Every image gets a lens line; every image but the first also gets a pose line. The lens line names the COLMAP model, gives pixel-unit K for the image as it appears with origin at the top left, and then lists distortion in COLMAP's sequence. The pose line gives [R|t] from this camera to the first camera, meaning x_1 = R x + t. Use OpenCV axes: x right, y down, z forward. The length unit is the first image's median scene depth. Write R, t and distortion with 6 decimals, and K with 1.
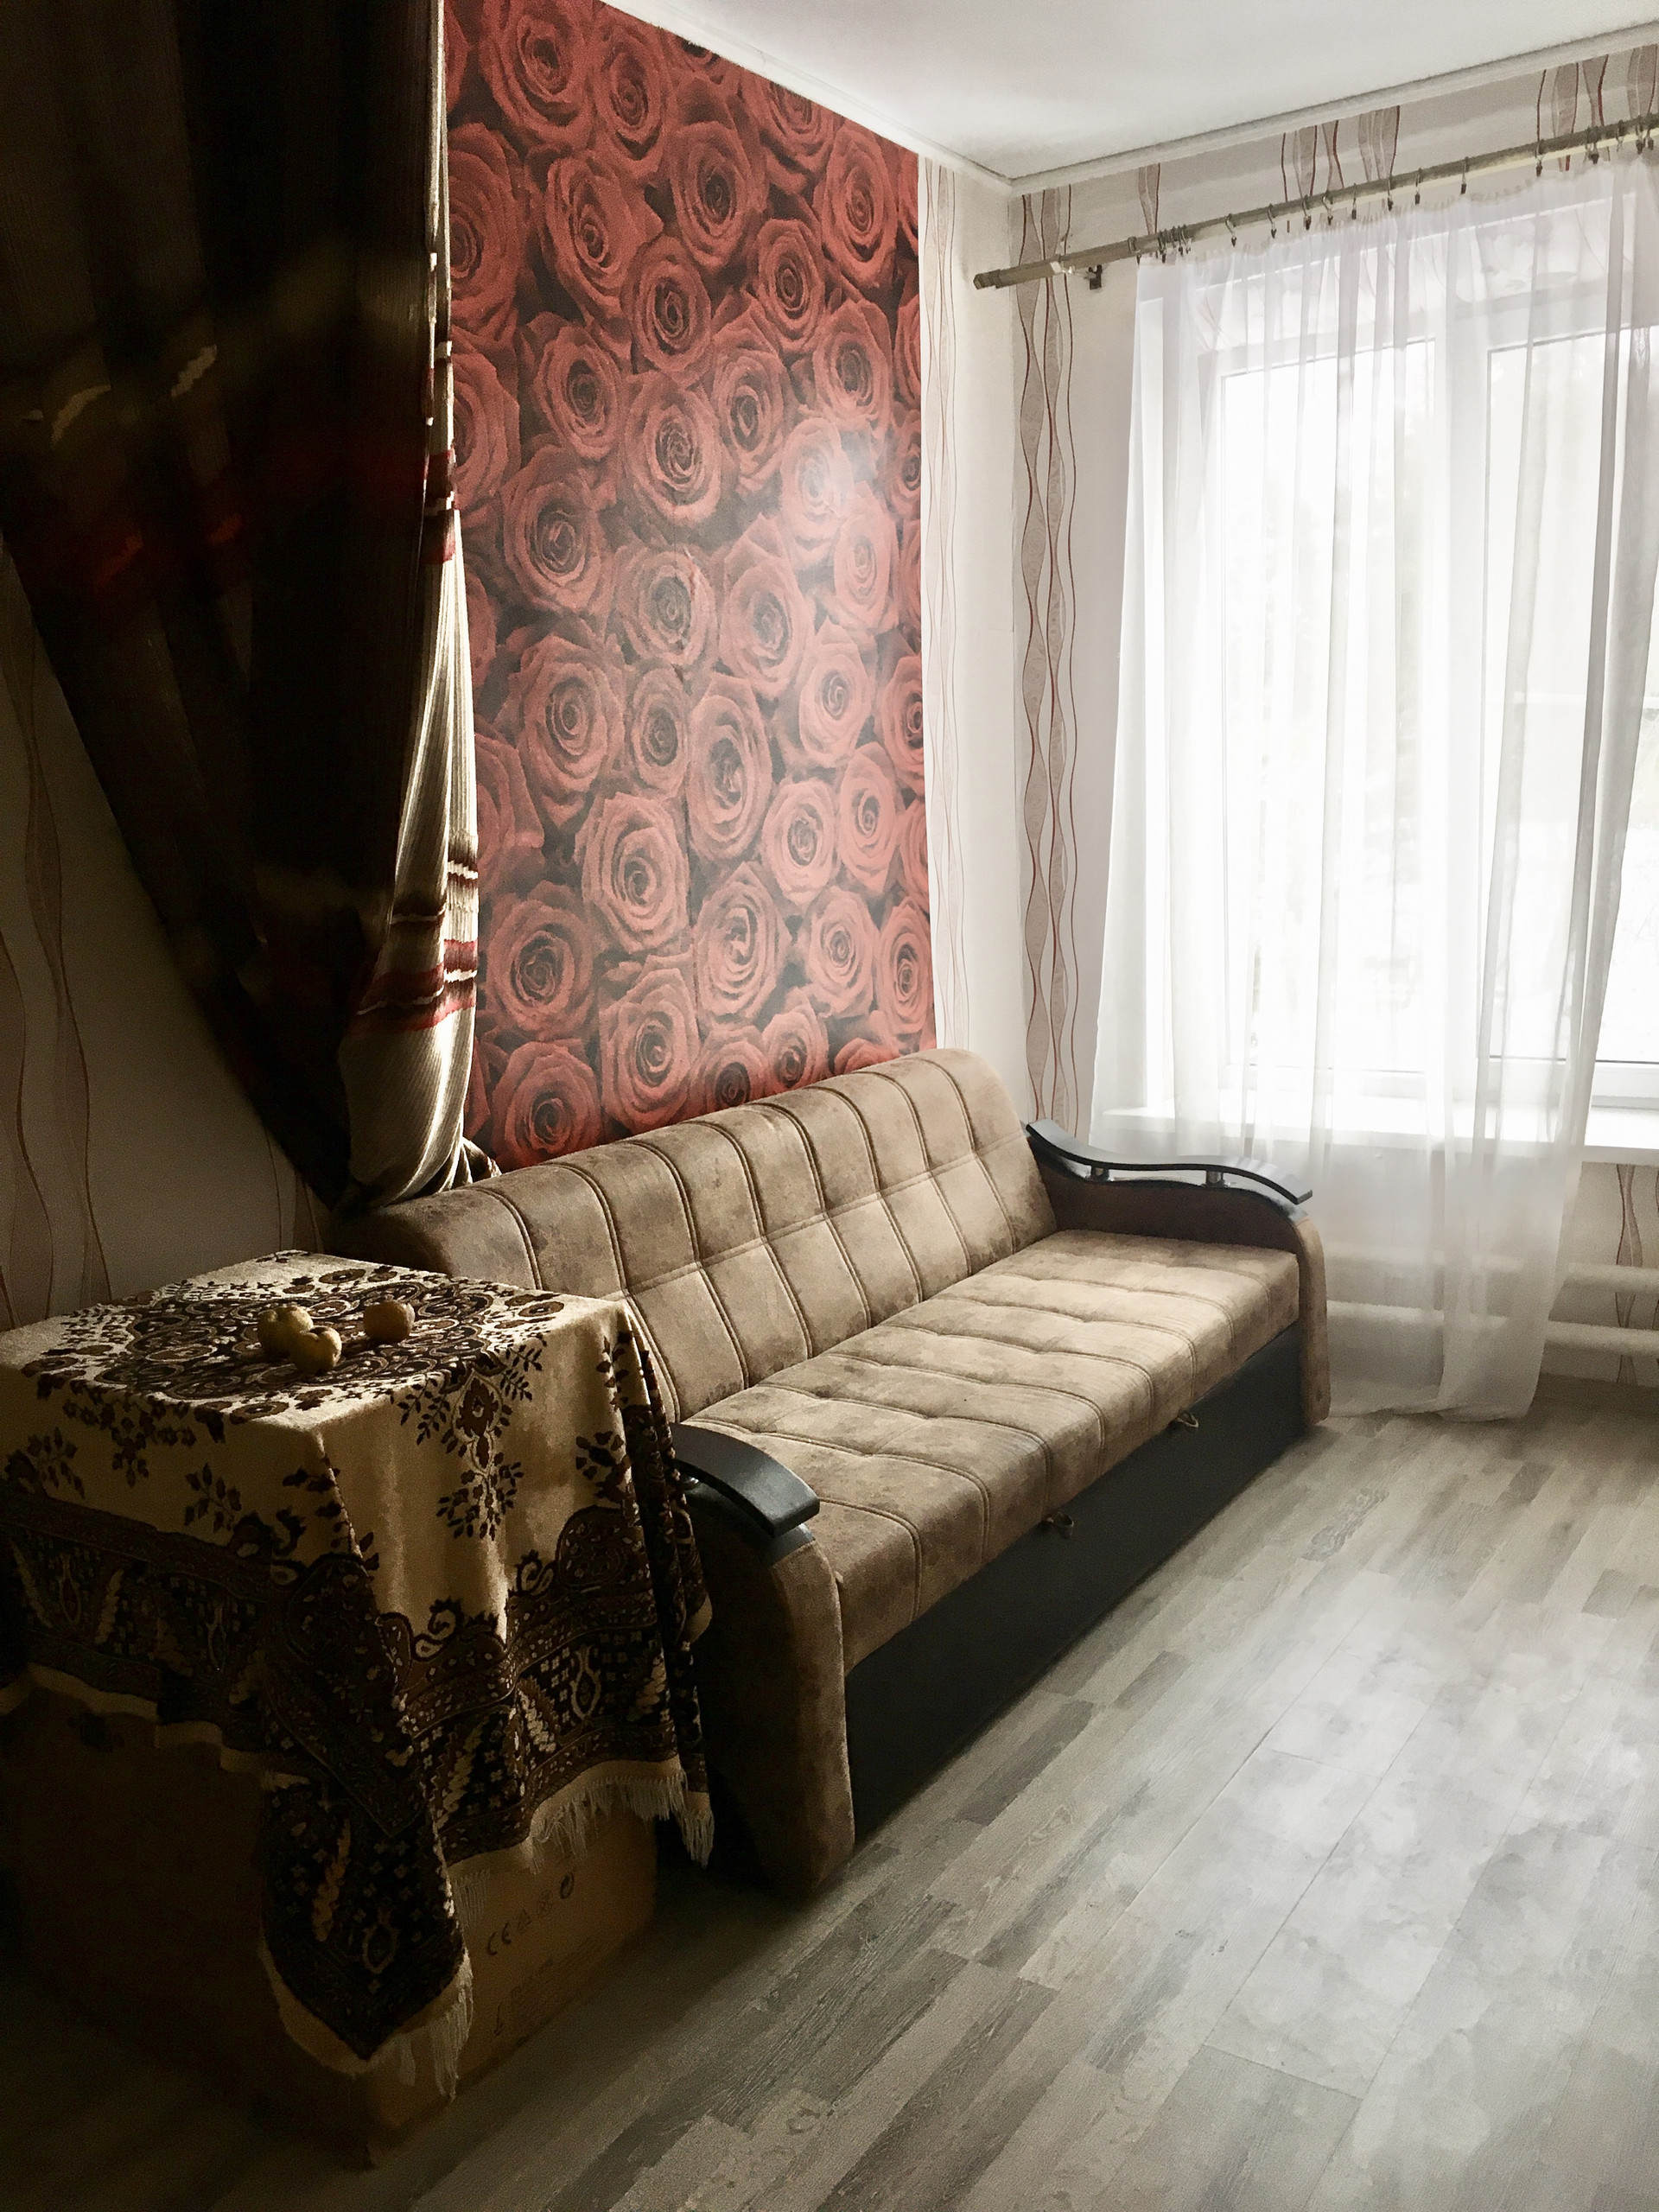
lens RADIAL K [[1865.8, 0, 833.4], [0, 1865.8, 1103.1], [0, 0, 1]] dist [0.090050, -0.115119]
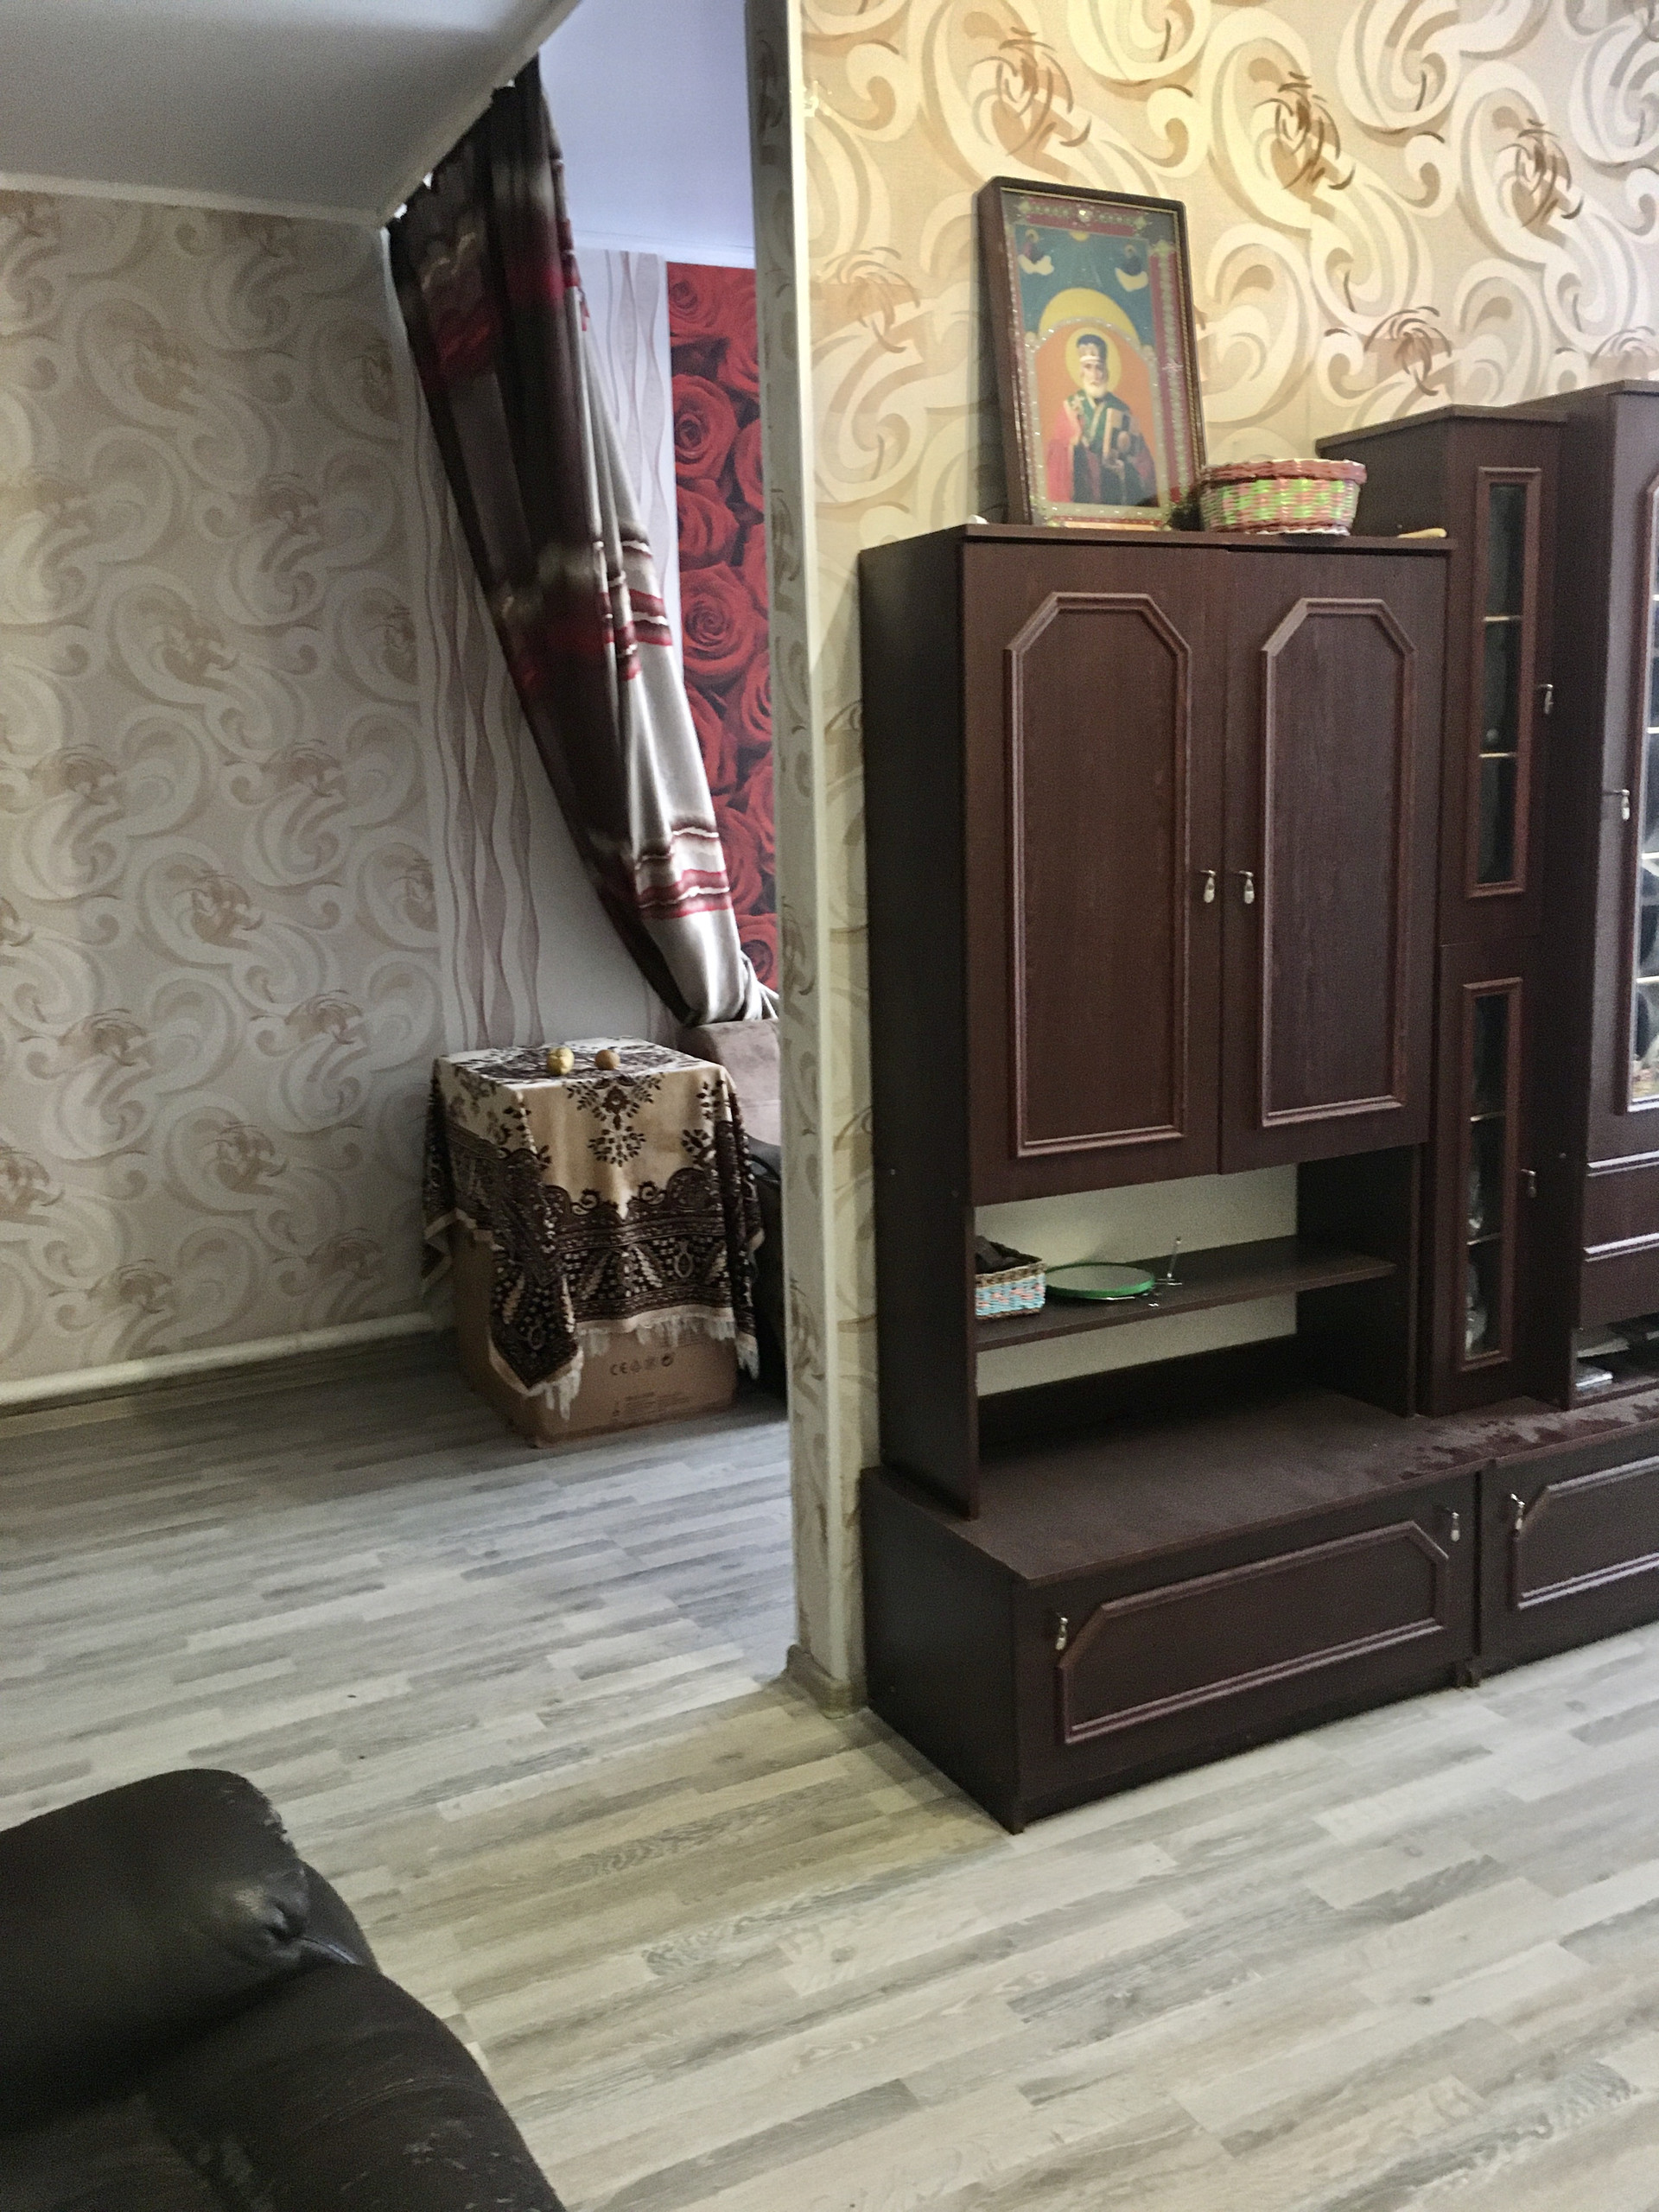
lens RADIAL K [[1865.8, 0, 833.4], [0, 1865.8, 1103.1], [0, 0, 1]] dist [0.090050, -0.115119]
pose [[0.872195, 0.093467, -0.480145, 0.961610], [-0.083068, 0.995619, 0.042915, 0.058543], [0.482053, 0.002454, 0.876139, -0.637093]]
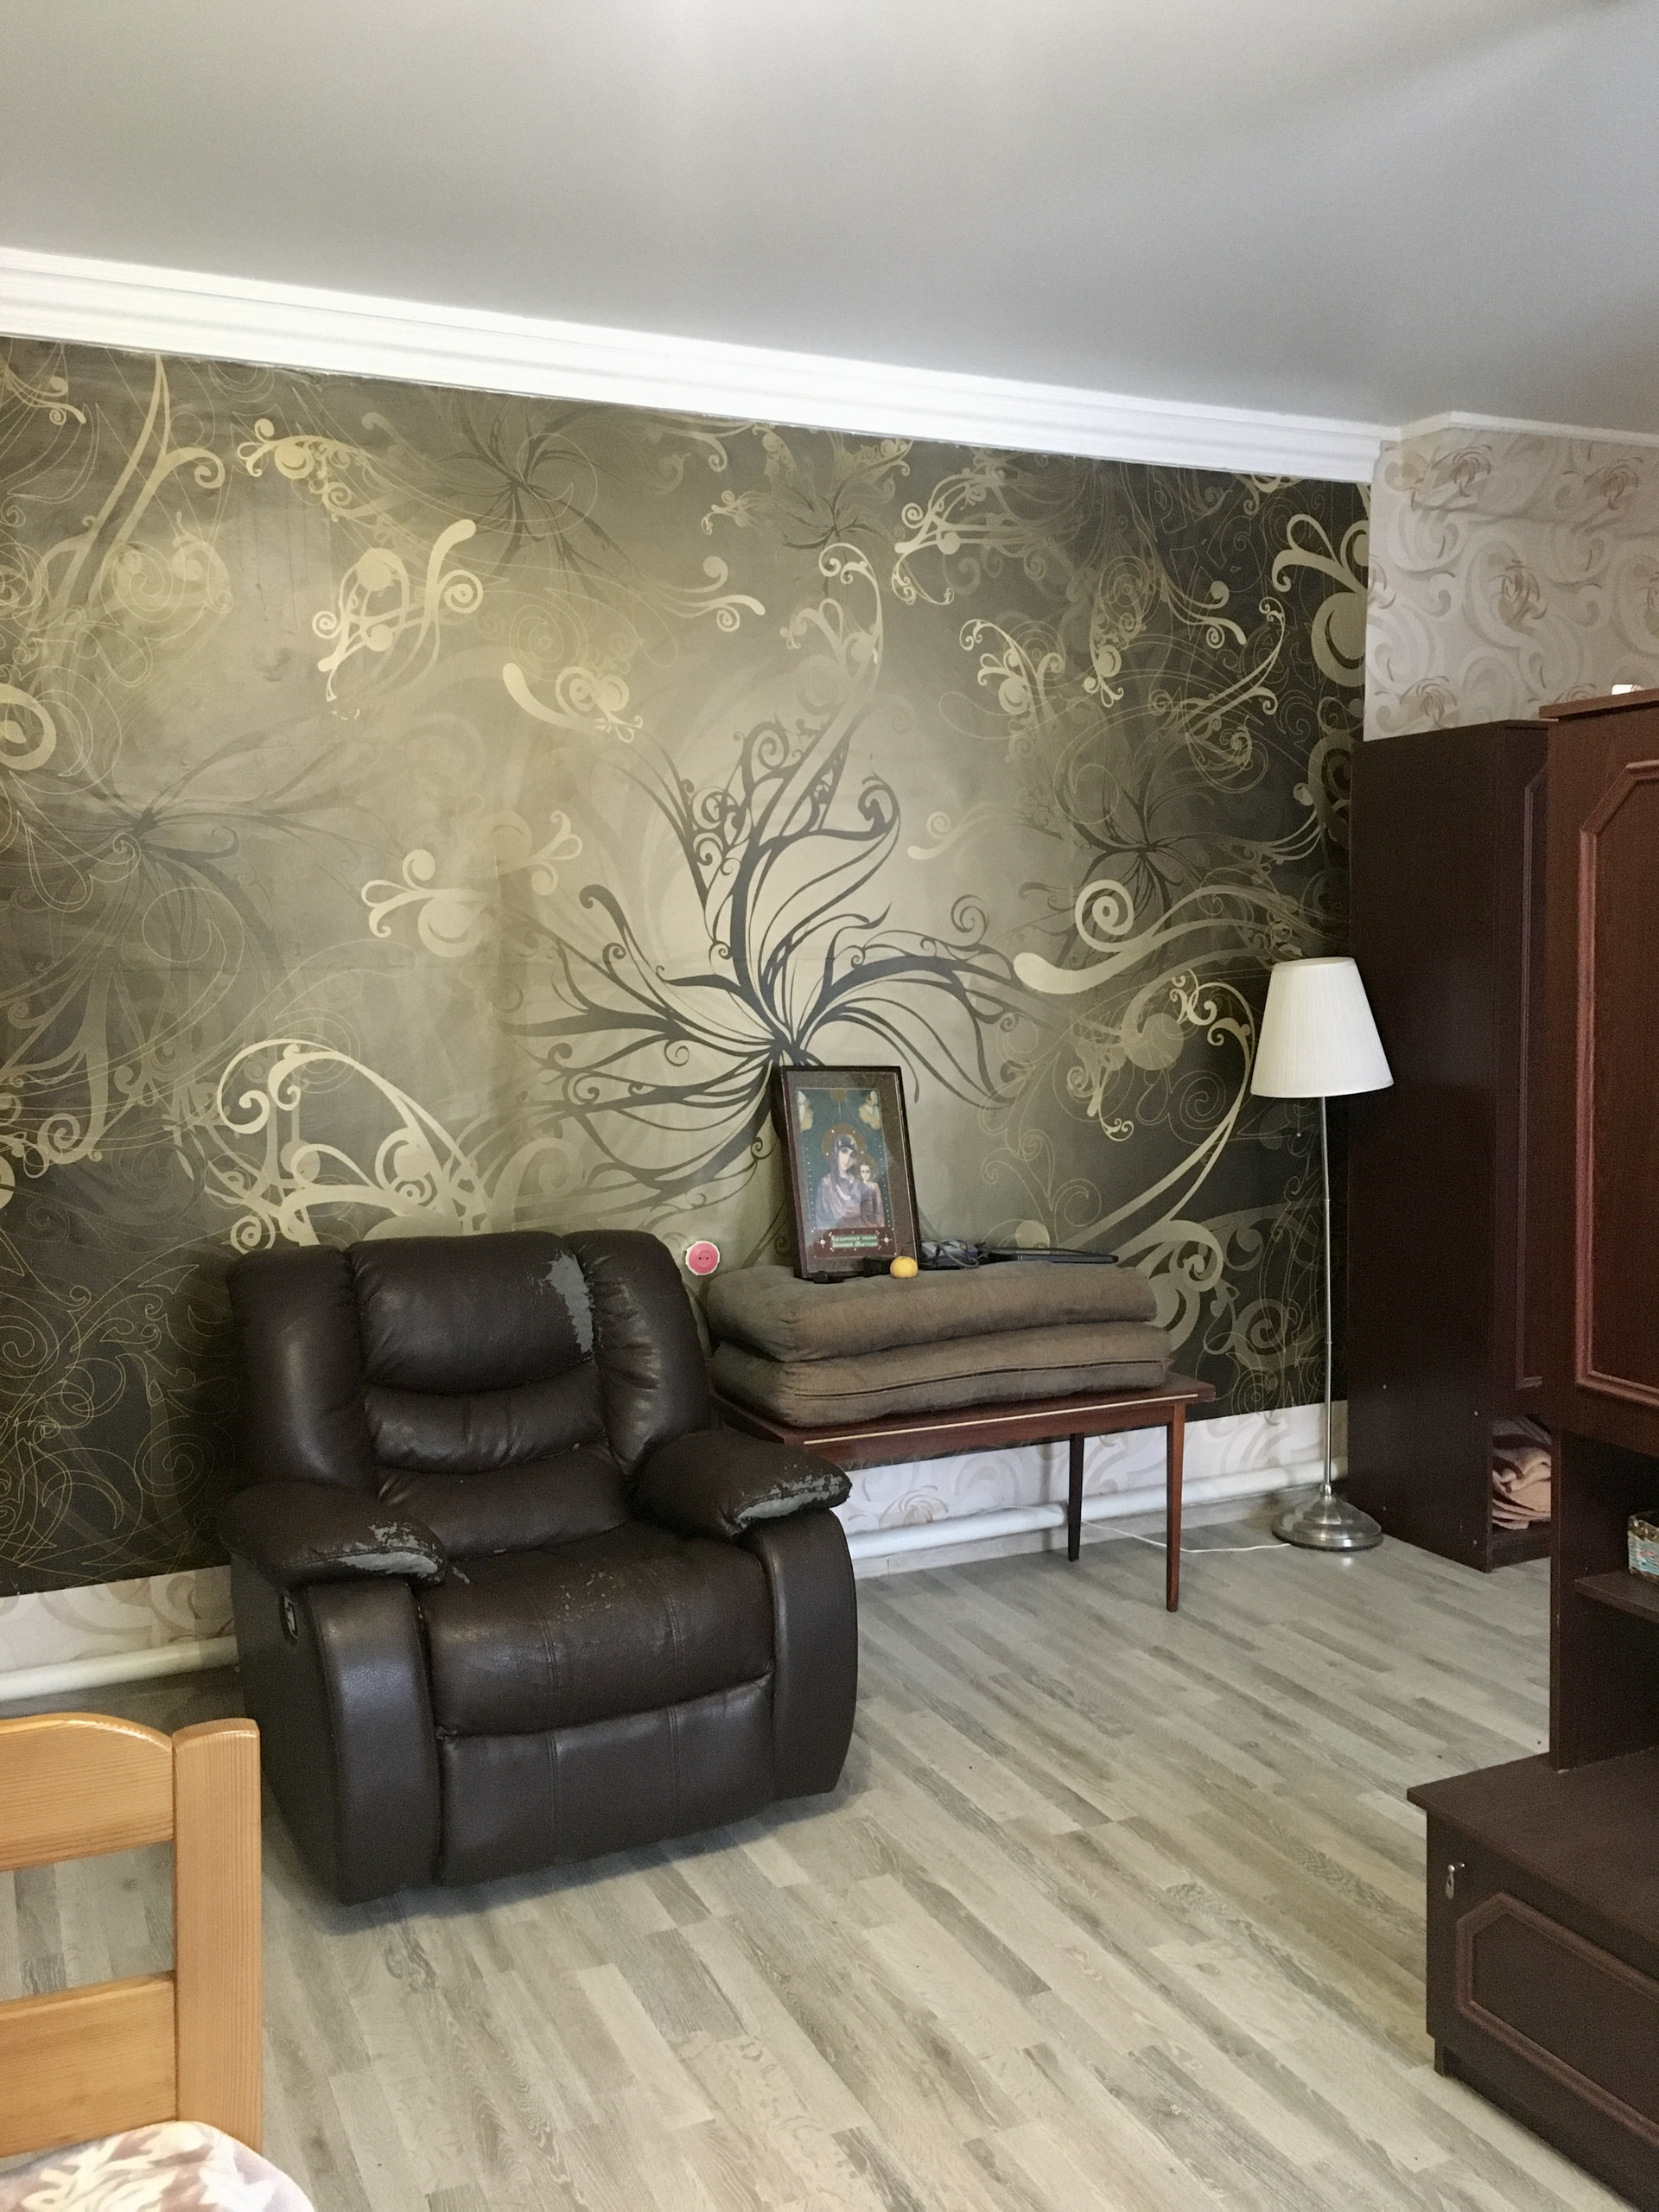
lens RADIAL K [[1865.8, 0, 833.4], [0, 1865.8, 1103.1], [0, 0, 1]] dist [0.090050, -0.115119]
pose [[-0.525072, 0.115085, -0.843241, 1.637101], [-0.104407, 0.974620, 0.198028, -0.200590], [0.844629, 0.192019, -0.499730, 0.664217]]
